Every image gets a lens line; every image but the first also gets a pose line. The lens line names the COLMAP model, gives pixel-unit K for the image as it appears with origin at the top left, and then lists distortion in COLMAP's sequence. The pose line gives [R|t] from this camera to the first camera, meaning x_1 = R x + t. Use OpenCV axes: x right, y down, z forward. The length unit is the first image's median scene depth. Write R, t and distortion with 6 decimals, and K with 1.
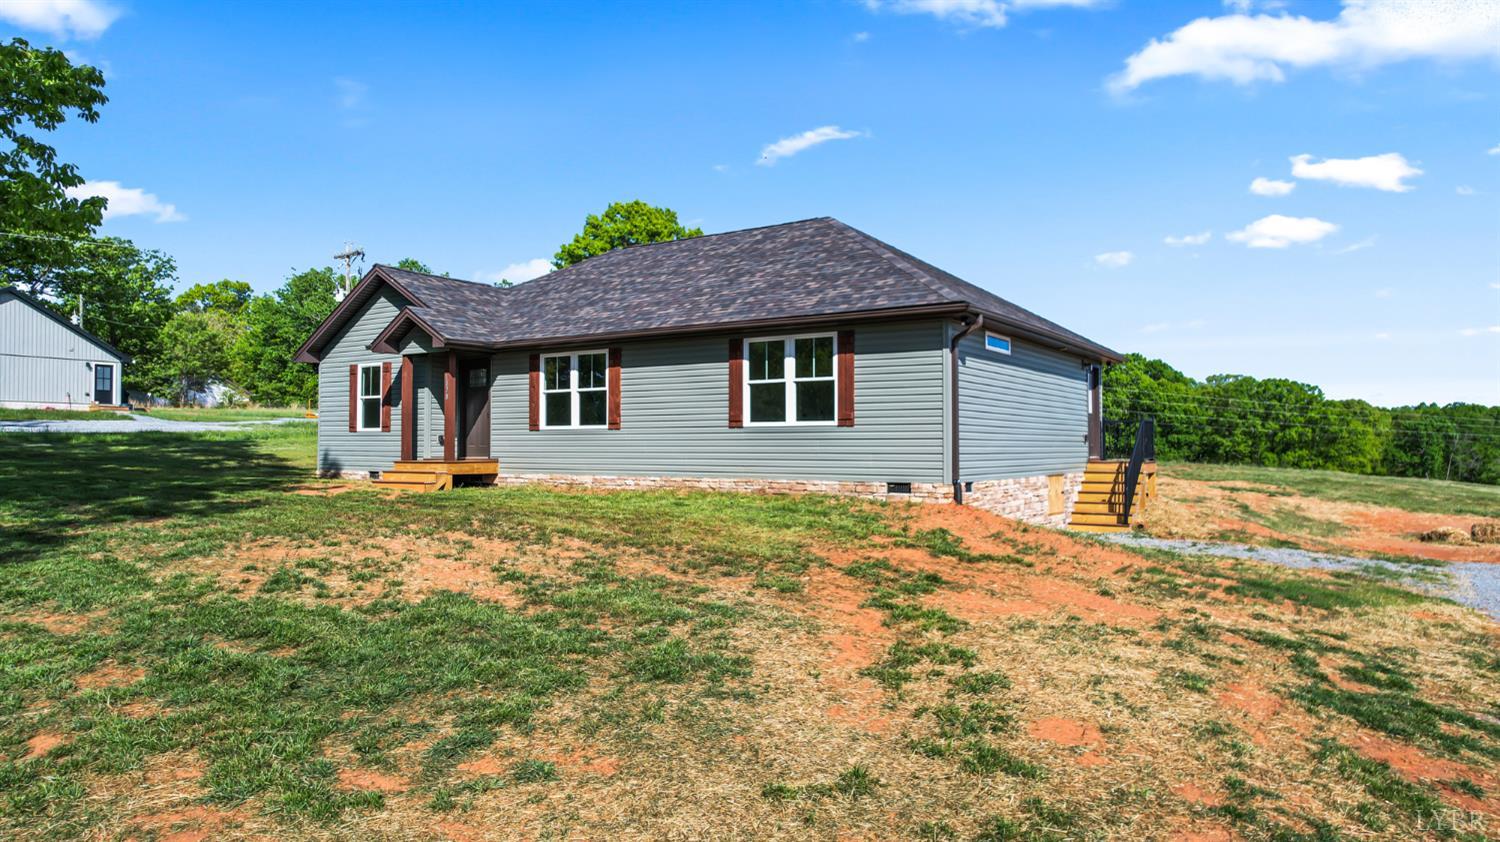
lens RADIAL K [[946.6, 0, 749.4], [0, 946.6, 413.8], [0, 0, 1]] dist [-0.036723, 0.013559]
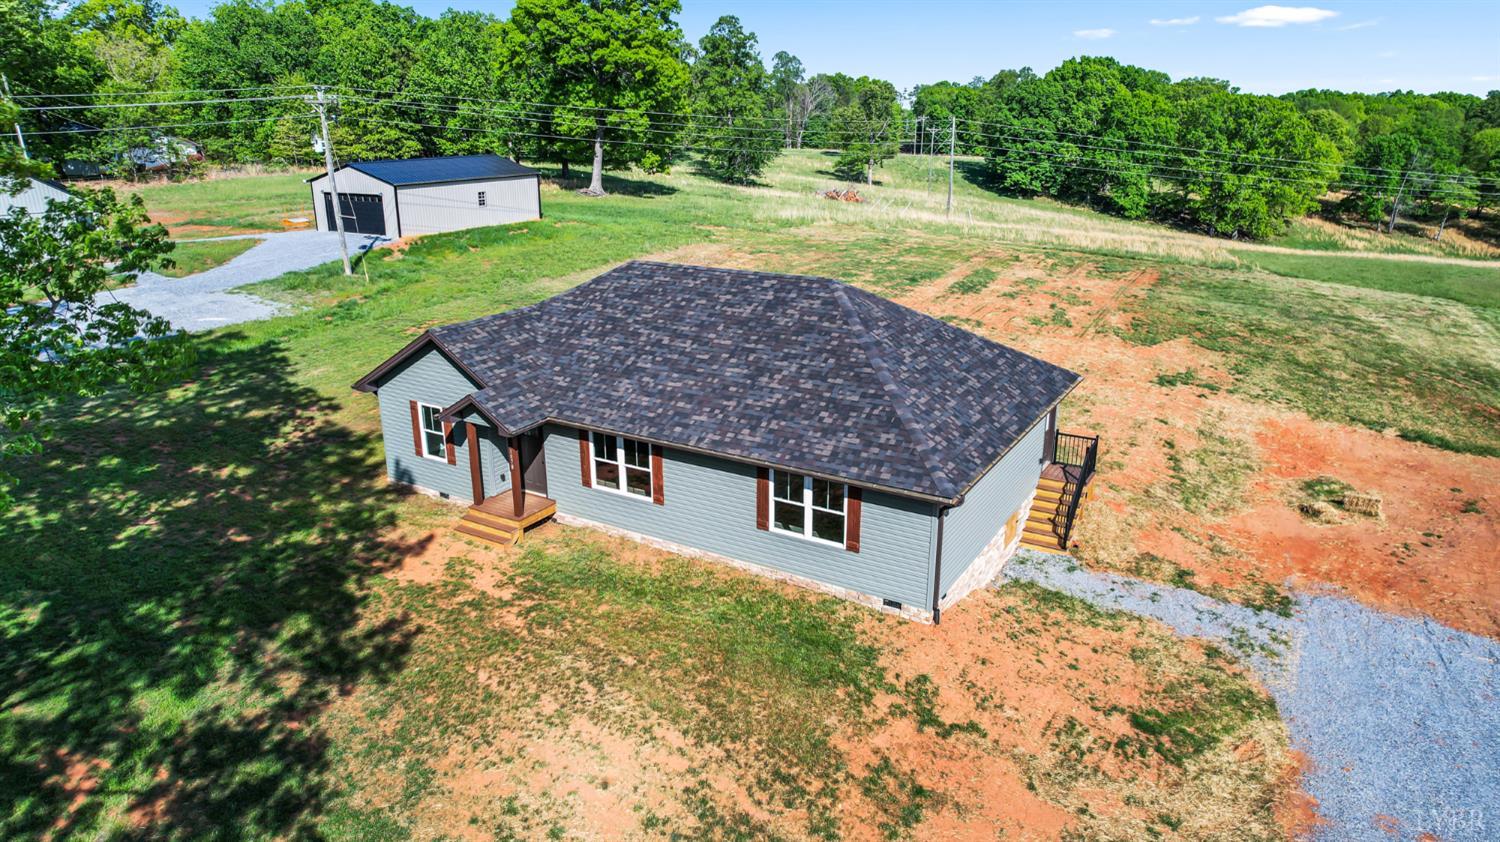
lens RADIAL K [[946.6, 0, 744.8], [0, 946.6, 418.8], [0, 0, 1]] dist [-0.036723, 0.013559]
pose [[0.999190, -0.016462, 0.036725, -0.078286], [0.003164, 0.941829, 0.336077, -0.522790], [-0.040121, -0.335688, 0.941118, -0.123239]]
